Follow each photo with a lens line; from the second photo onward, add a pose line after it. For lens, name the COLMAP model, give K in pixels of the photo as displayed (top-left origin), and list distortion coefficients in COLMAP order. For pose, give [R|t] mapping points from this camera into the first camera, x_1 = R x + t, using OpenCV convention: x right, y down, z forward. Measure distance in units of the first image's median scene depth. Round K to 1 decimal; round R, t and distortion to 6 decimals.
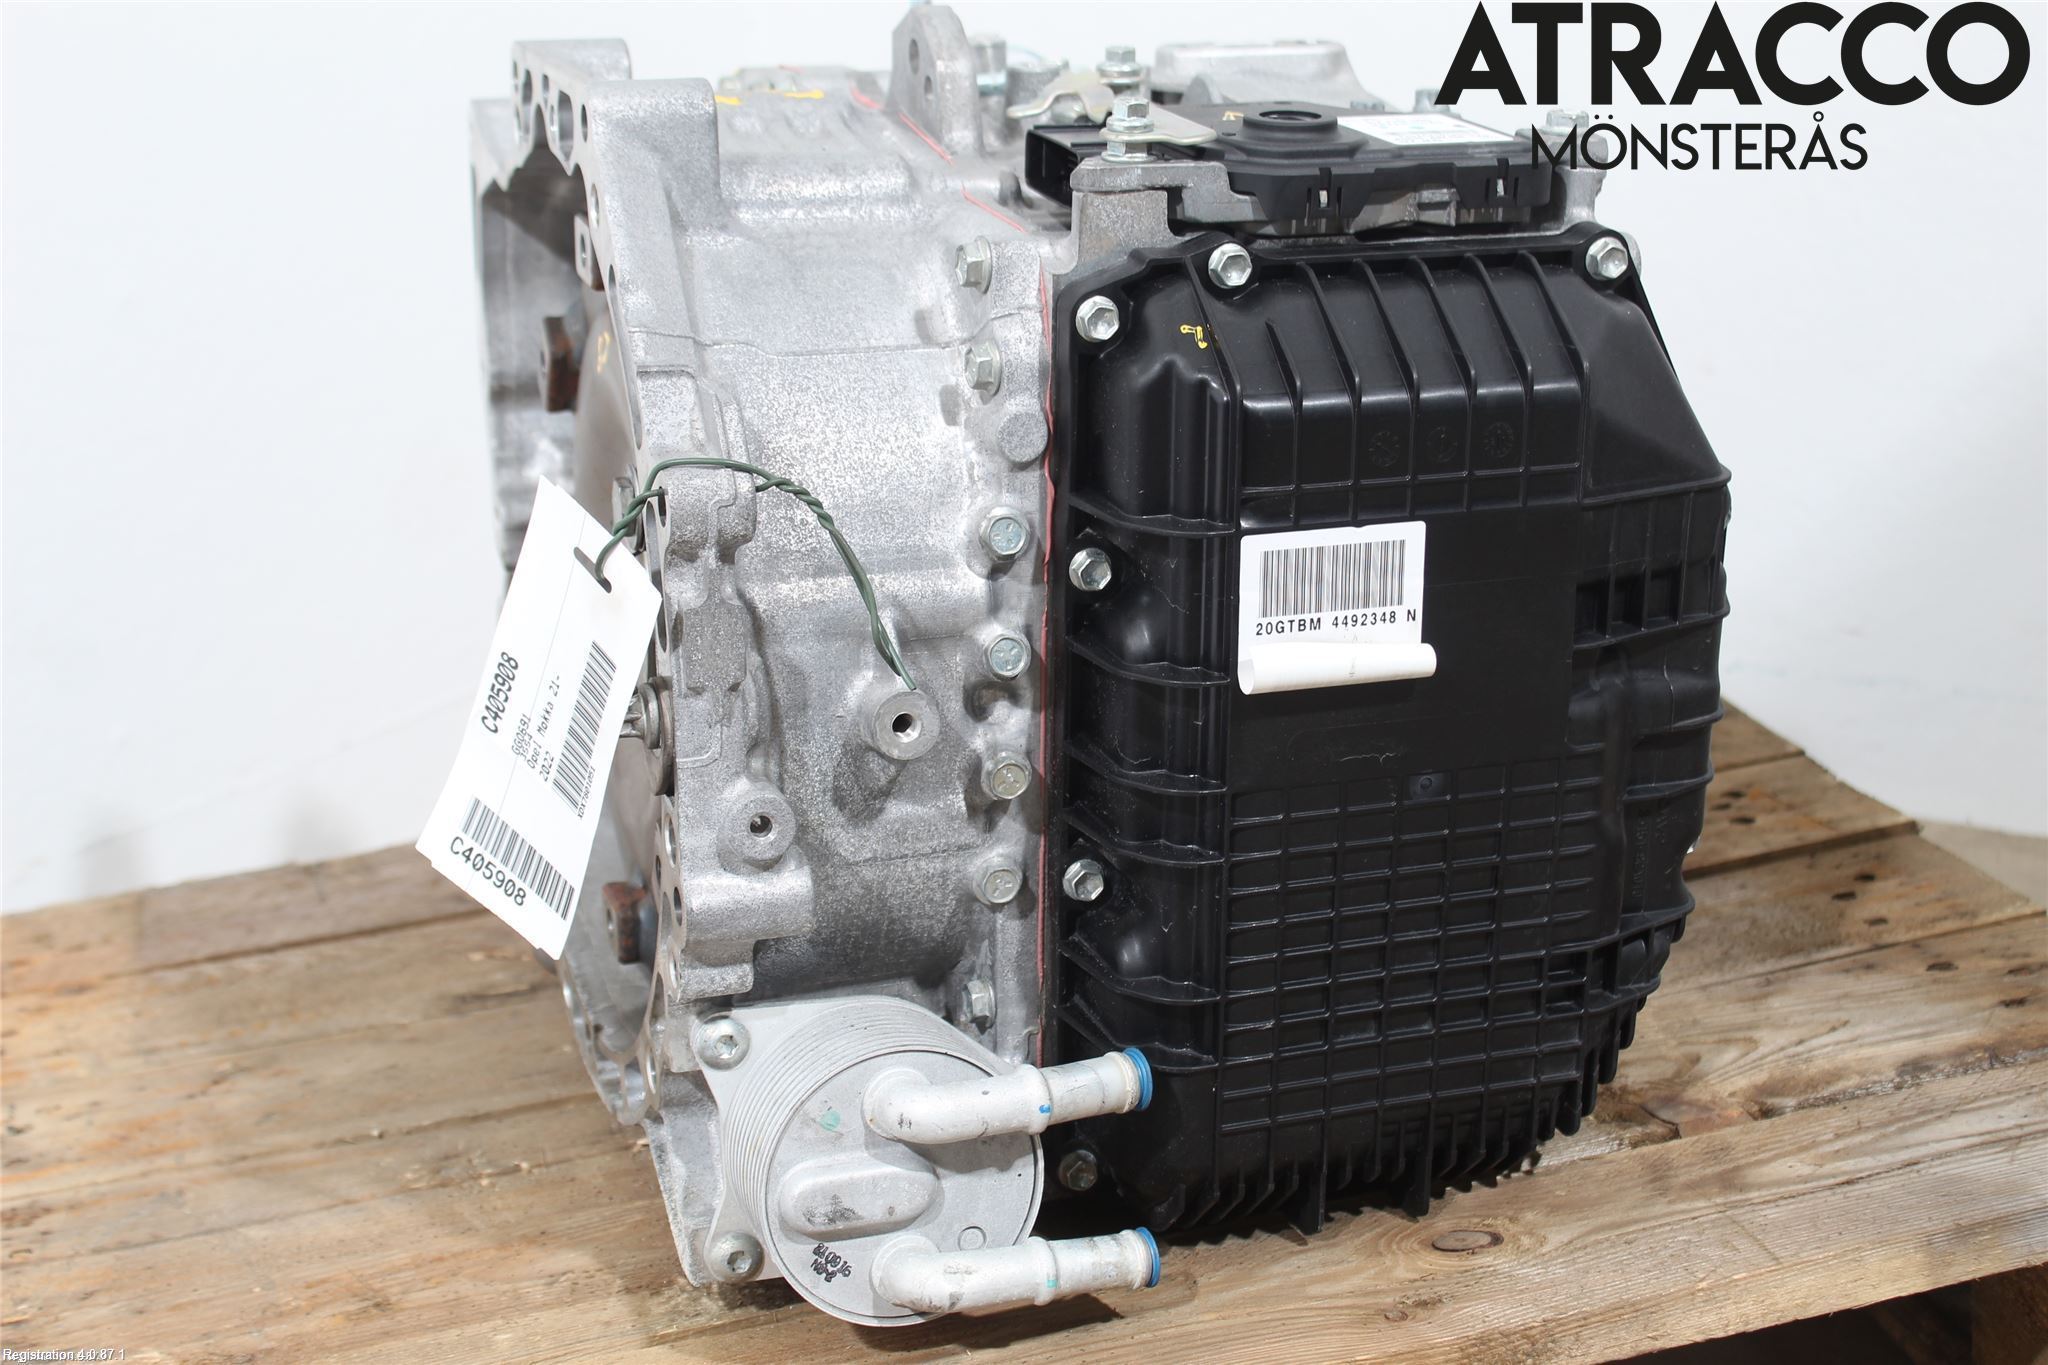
lens RADIAL K [[3197.2, 0, 1022.6], [0, 3197.2, 681.3], [0, 0, 1]] dist [0.061493, 0.000000]
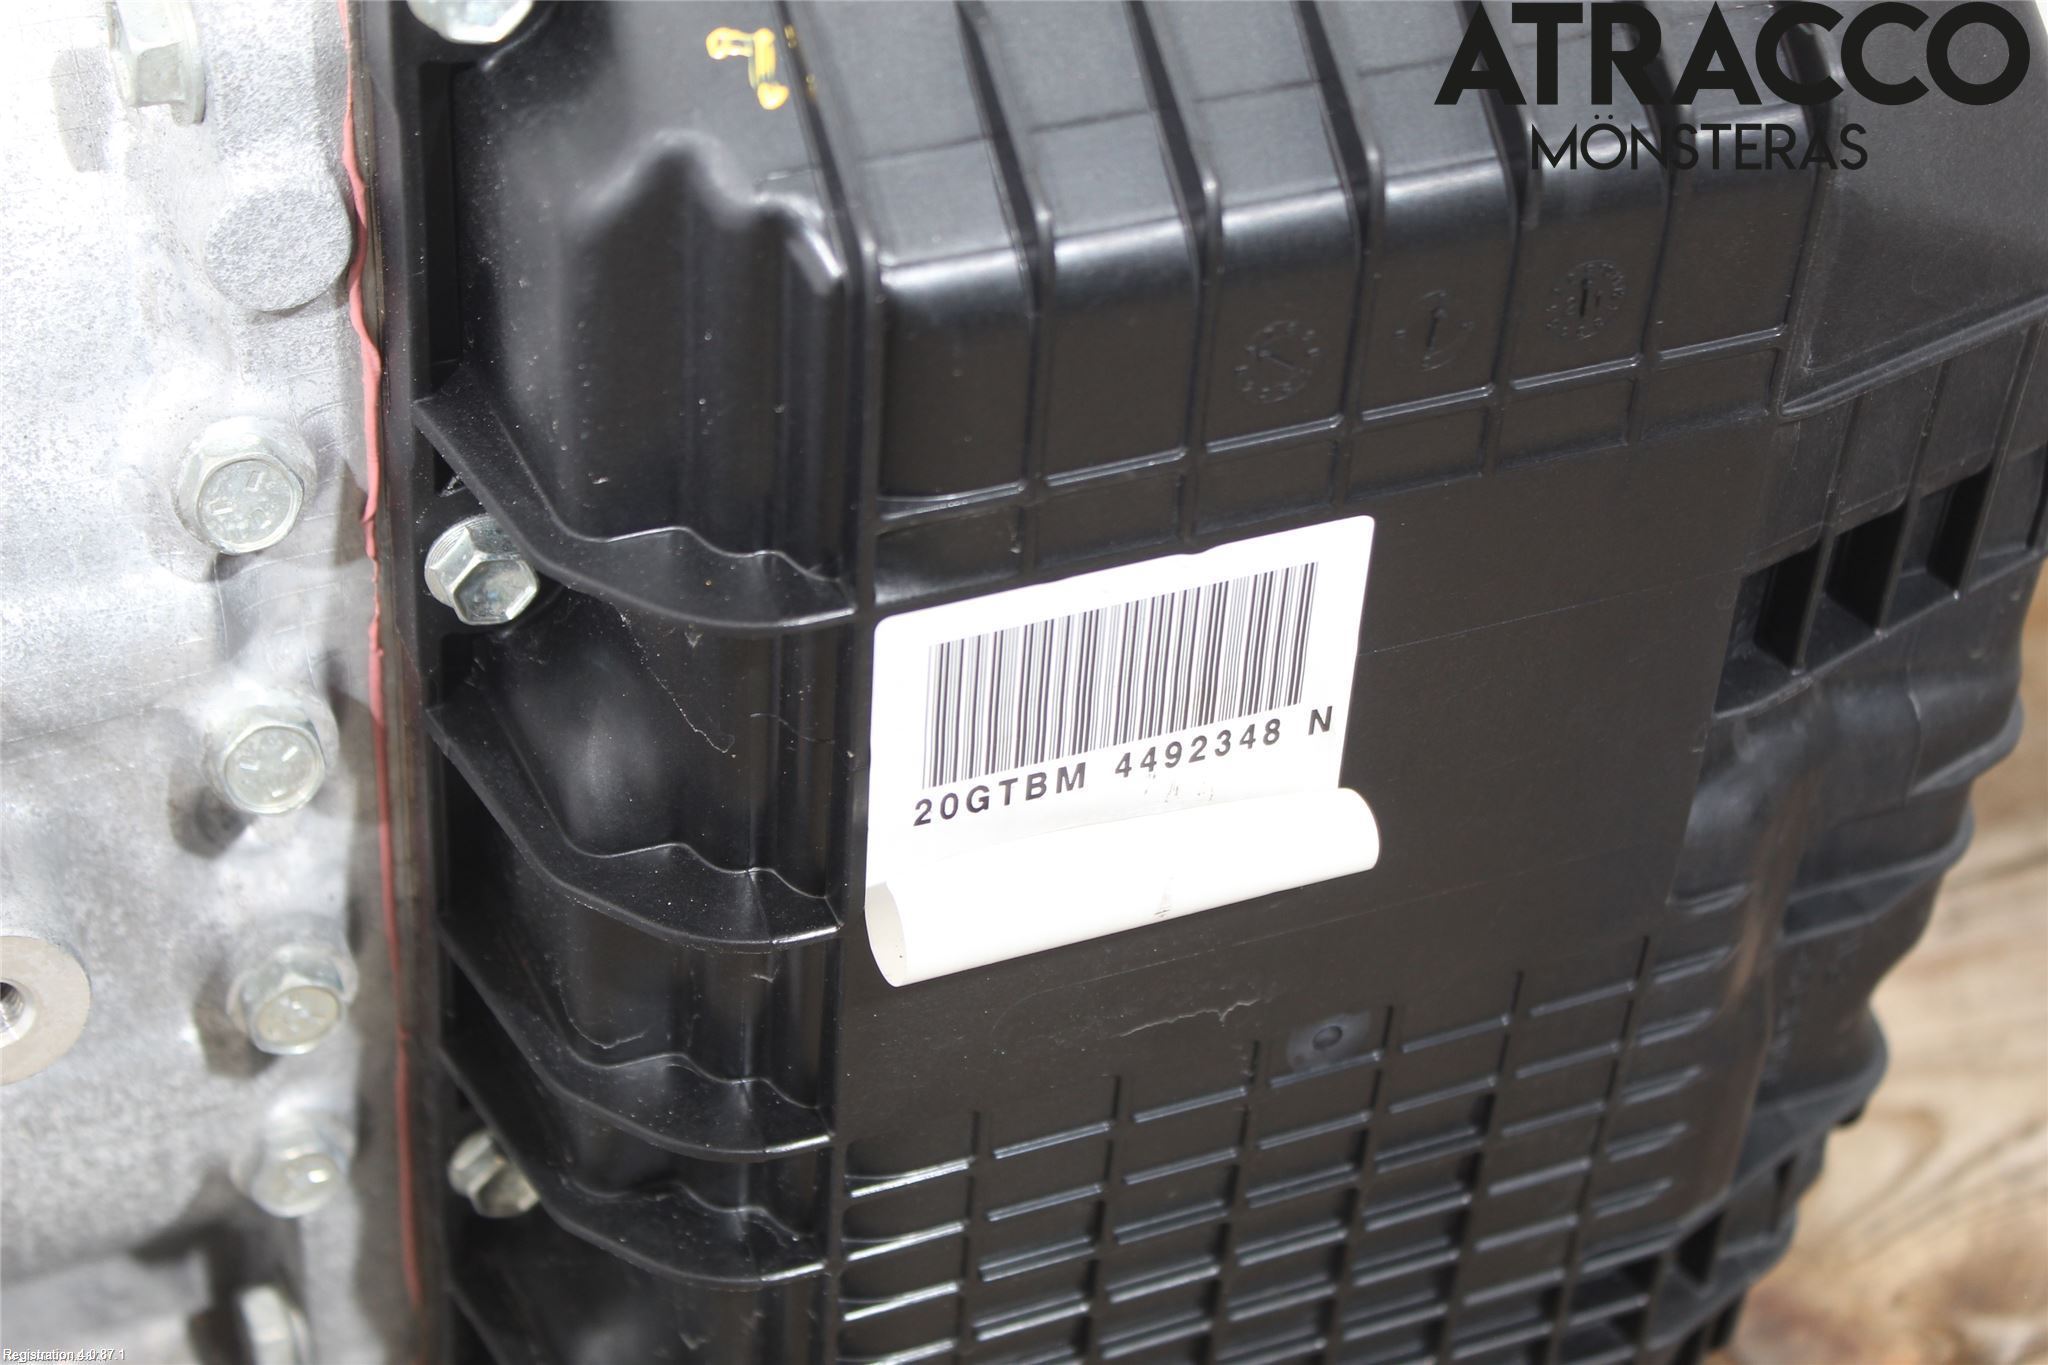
lens RADIAL K [[3908.4, 0, 1024.7], [0, 3908.4, 683.0], [0, 0, 1]] dist [0.000034, 0.000000]
pose [[0.996298, -0.006933, 0.085689, 0.045570], [-0.029723, 0.907494, 0.419013, -0.218571], [-0.080667, -0.420009, 0.903928, 0.575593]]
